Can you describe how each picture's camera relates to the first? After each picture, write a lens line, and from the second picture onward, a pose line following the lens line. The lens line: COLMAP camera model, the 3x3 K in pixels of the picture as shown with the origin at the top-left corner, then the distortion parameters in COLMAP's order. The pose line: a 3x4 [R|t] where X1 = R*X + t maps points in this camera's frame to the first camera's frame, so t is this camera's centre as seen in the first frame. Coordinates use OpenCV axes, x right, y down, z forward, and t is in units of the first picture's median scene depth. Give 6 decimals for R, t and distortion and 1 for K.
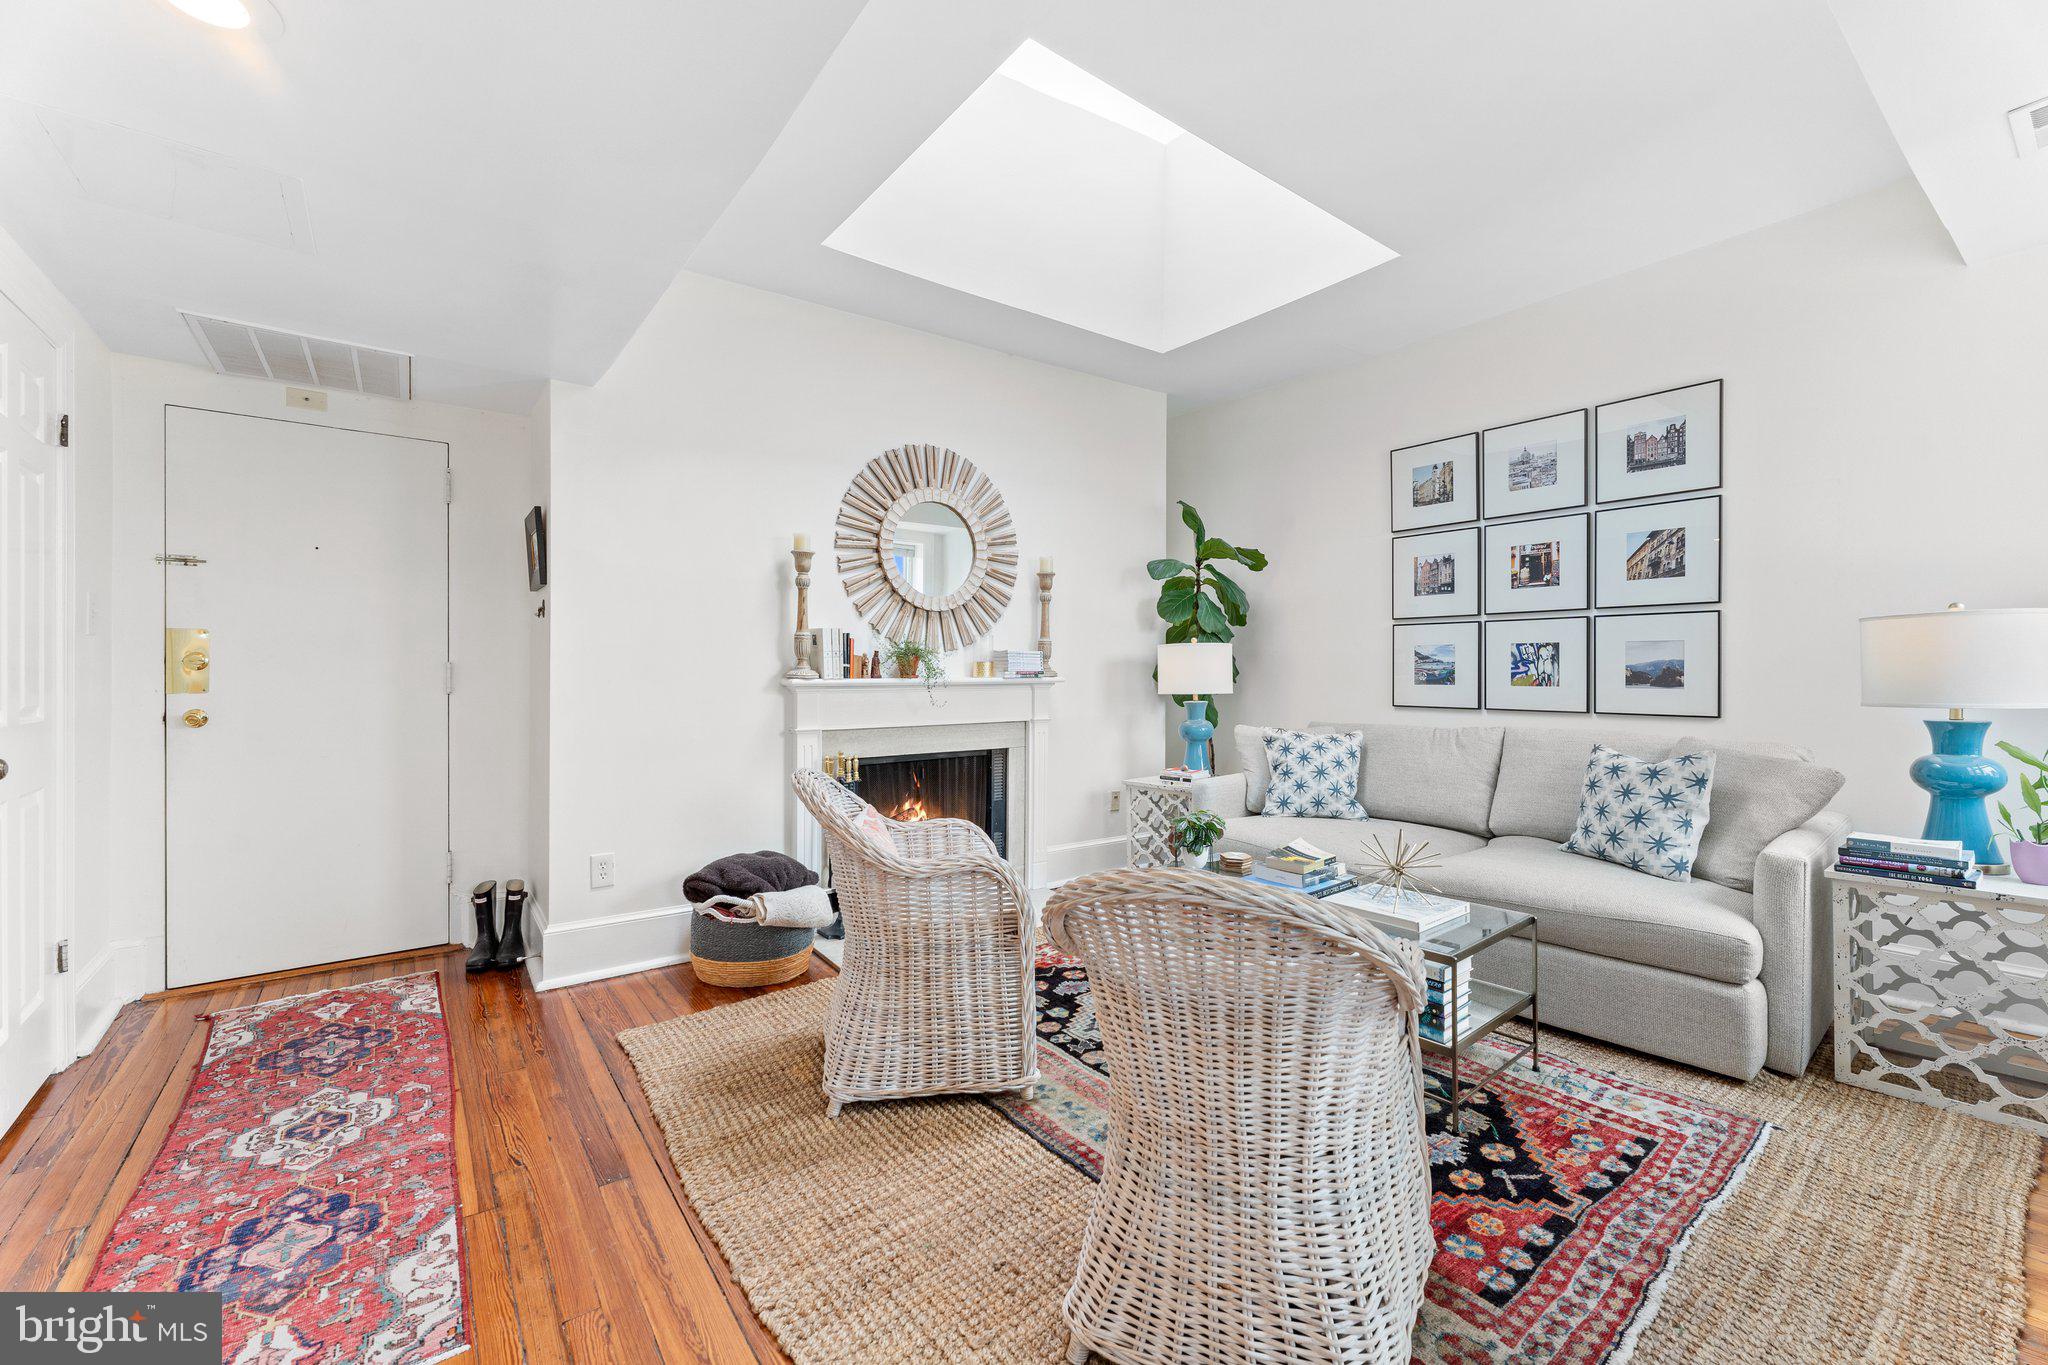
lens RADIAL K [[831.5, 0, 1022.7], [0, 831.5, 677.3], [0, 0, 1]] dist [0.001894, 0.000356]
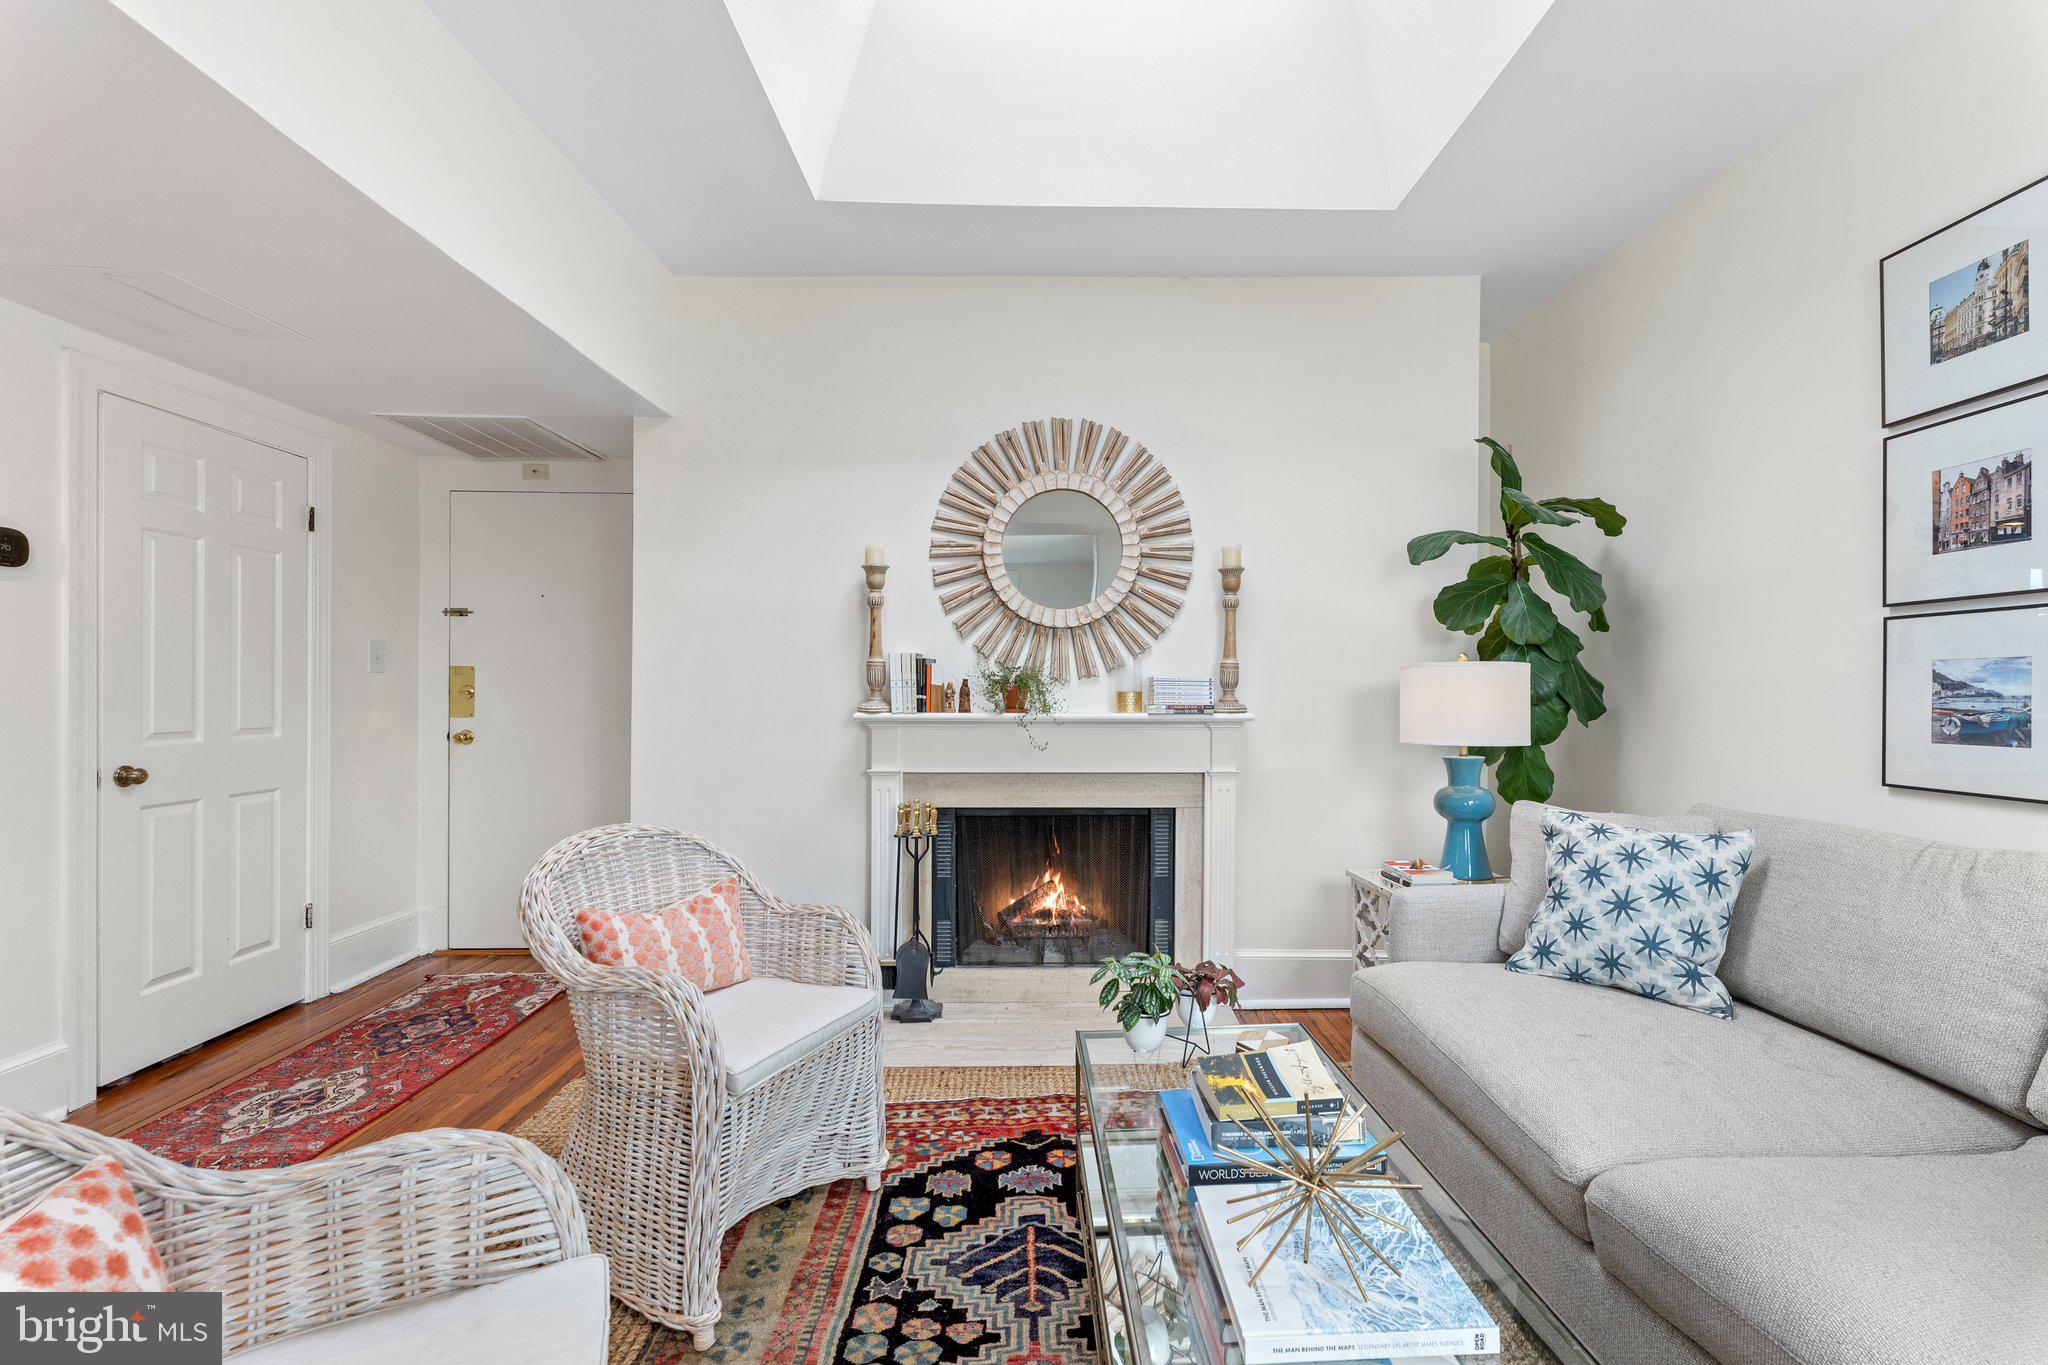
lens RADIAL K [[864.5, 0, 1025.5], [0, 864.5, 696.5], [0, 0, 1]] dist [0.001456, 0.000320]
pose [[0.818446, 0.005337, -0.574559, 0.357694], [-0.008919, 0.999954, -0.003418, -0.012077], [0.574514, 0.007922, 0.818456, 0.329791]]
